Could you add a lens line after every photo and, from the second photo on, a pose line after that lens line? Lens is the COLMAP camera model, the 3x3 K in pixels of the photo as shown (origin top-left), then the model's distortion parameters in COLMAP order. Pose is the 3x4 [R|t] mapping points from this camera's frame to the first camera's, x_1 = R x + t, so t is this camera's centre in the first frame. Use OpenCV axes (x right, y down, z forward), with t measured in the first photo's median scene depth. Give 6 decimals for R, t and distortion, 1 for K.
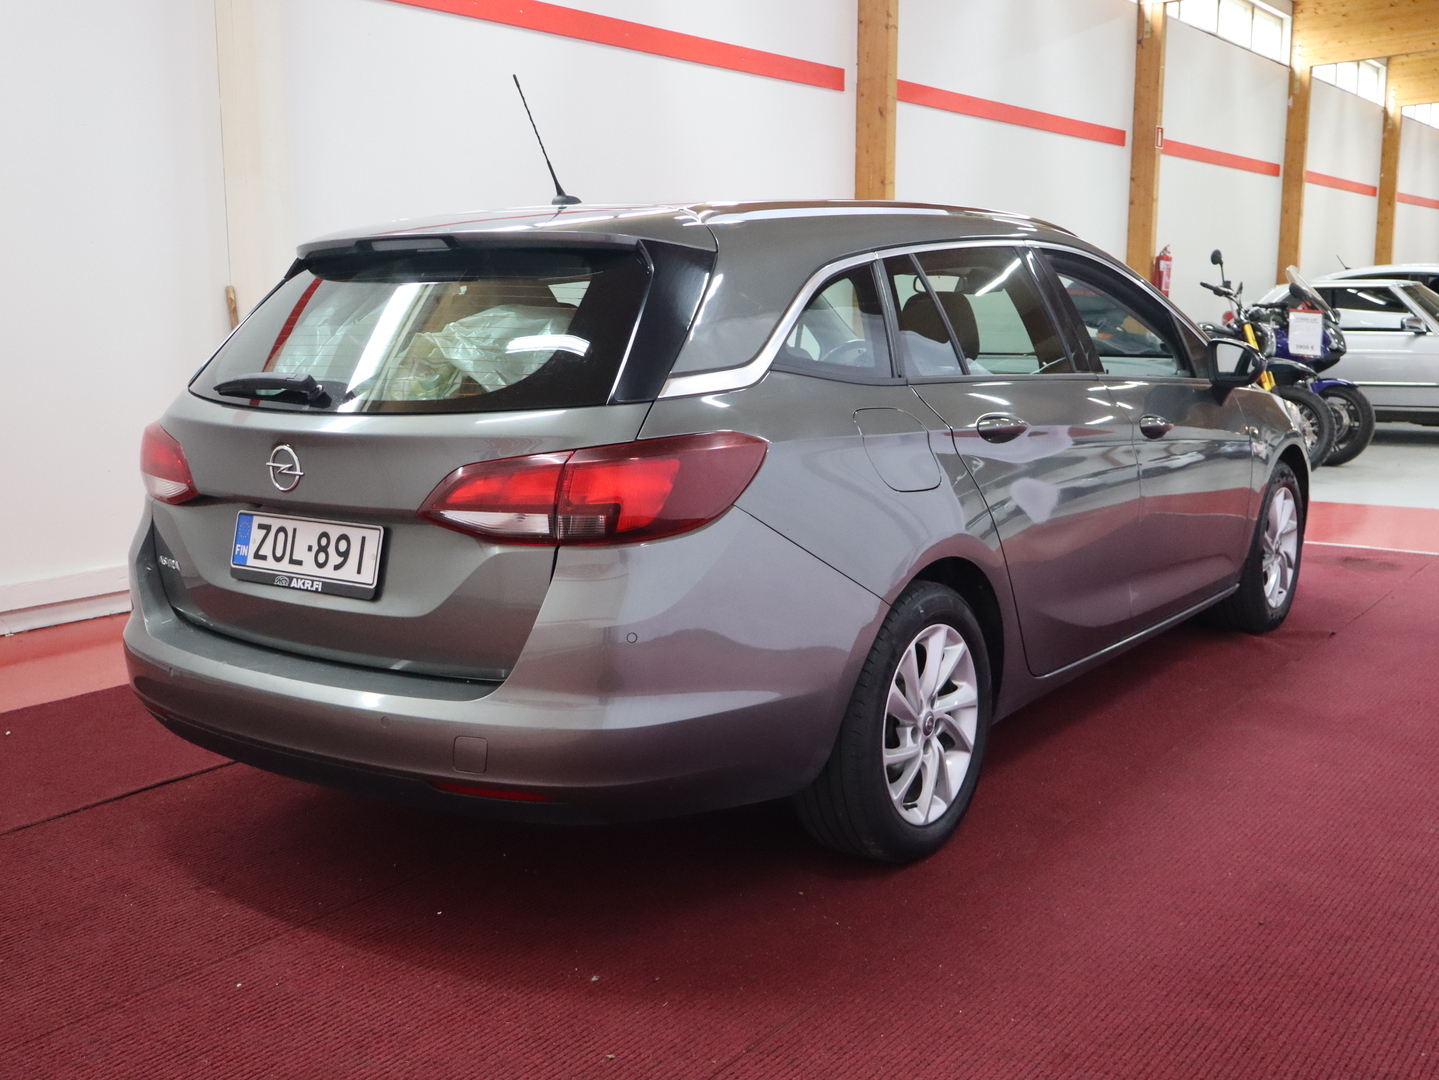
lens RADIAL K [[1450.7, 0, 719.5], [0, 1450.7, 540.0], [0, 0, 1]] dist [0.068820, -0.001236]
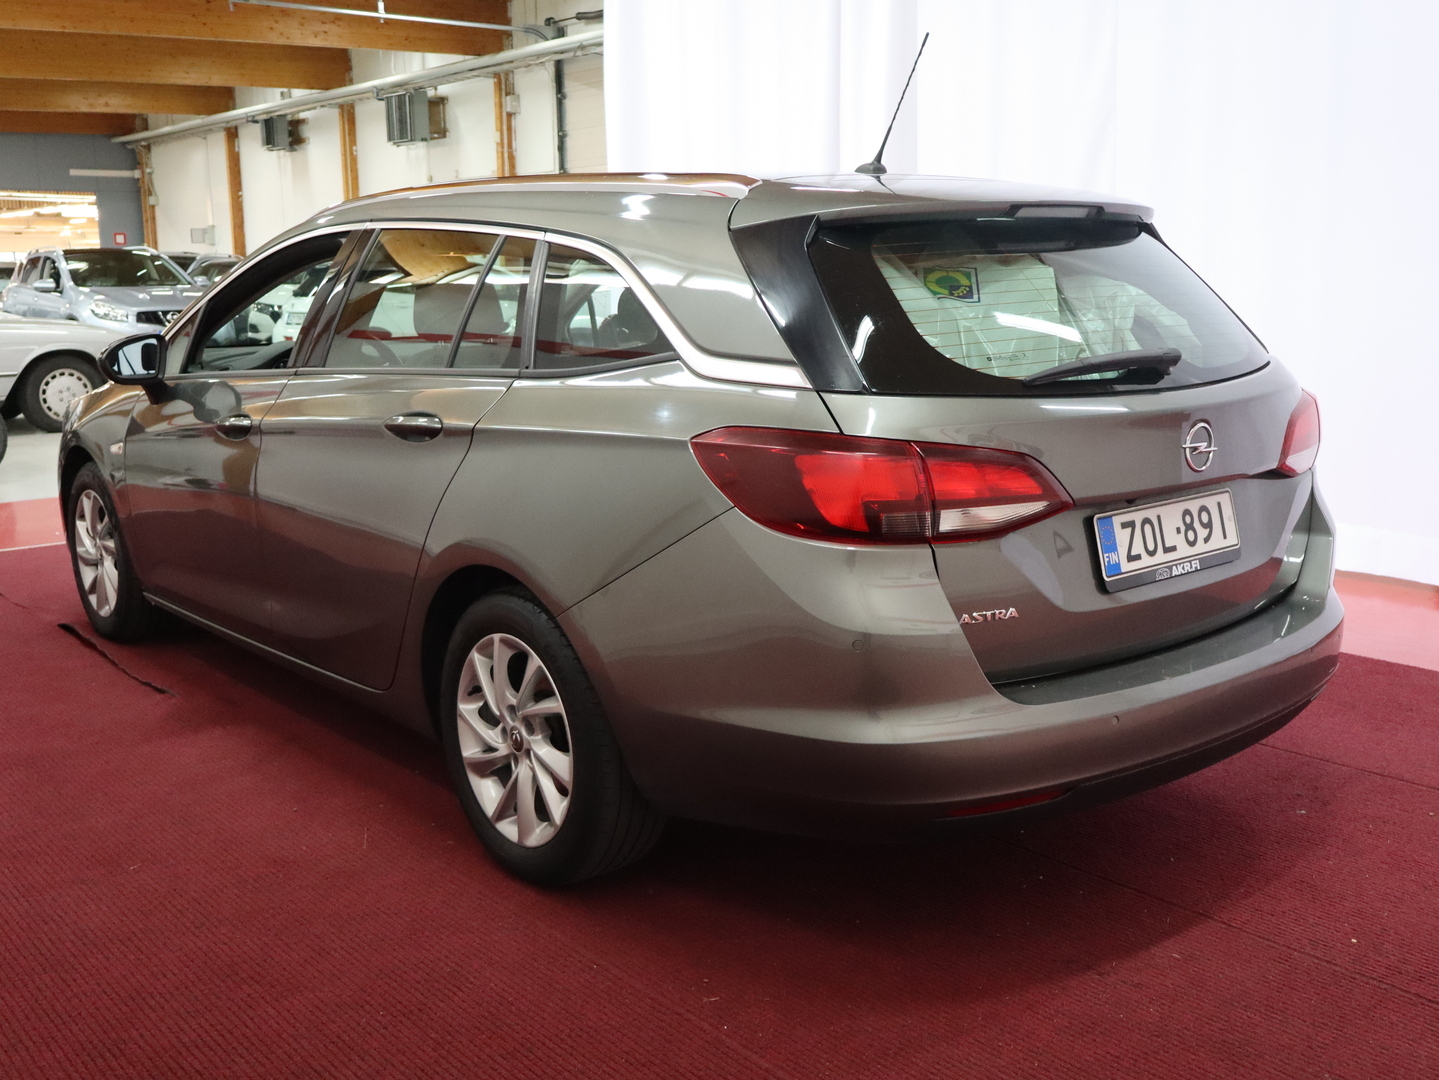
lens RADIAL K [[1450.7, 0, 719.5], [0, 1450.7, 540.0], [0, 0, 1]] dist [0.068820, -0.001236]
pose [[0.227747, -0.171389, 0.958518, -1.260085], [0.169771, 0.976299, 0.134231, -0.166562], [-0.958806, 0.132158, 0.251447, 1.044717]]
